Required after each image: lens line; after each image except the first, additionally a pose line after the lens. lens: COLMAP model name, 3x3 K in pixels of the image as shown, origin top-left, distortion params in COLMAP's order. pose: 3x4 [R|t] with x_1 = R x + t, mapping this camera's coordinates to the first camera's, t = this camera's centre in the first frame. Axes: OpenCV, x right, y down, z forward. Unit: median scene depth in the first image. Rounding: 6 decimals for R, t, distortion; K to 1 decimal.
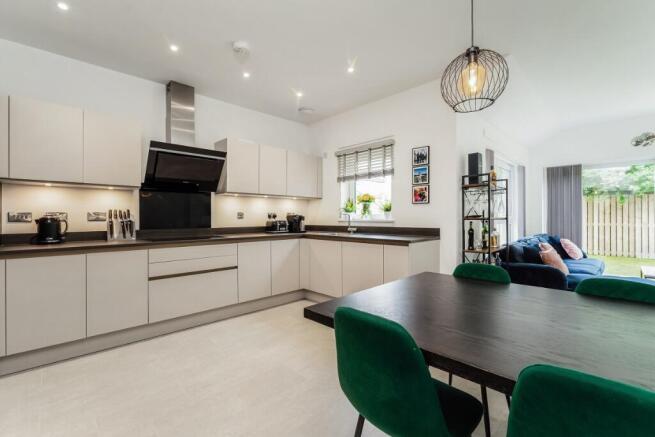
lens RADIAL K [[288.0, 0, 329.5], [0, 288.0, 217.1], [0, 0, 1]] dist [-0.004212, 0.000906]
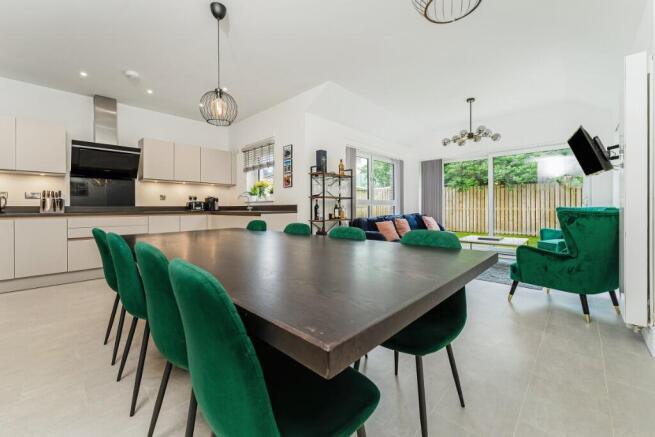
lens RADIAL K [[263.5, 0, 327.4], [0, 263.5, 209.9], [0, 0, 1]] dist [-0.001560, 0.000492]
pose [[0.999307, -0.002465, 0.037153, 0.451330], [0.002154, 0.999962, 0.008409, 0.049537], [-0.037172, -0.008323, 0.999274, -0.249196]]
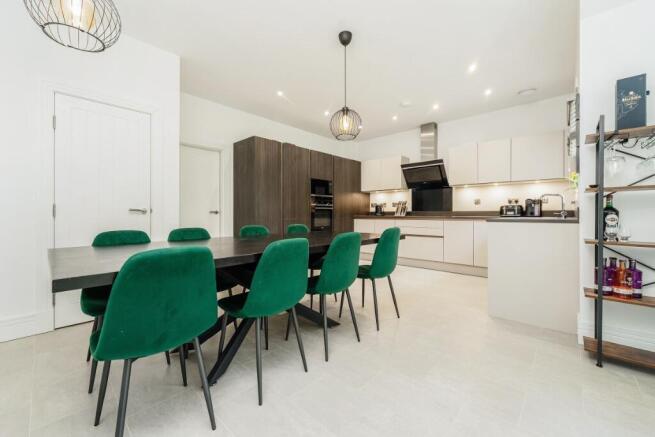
lens RADIAL K [[263.5, 0, 326.3], [0, 263.5, 215.0], [0, 0, 1]] dist [-0.001560, 0.000492]
pose [[0.048955, 0.009632, -0.998755, 0.939954], [0.000103, 0.999953, 0.009648, 0.048188], [0.998801, -0.000576, 0.048951, 0.329010]]
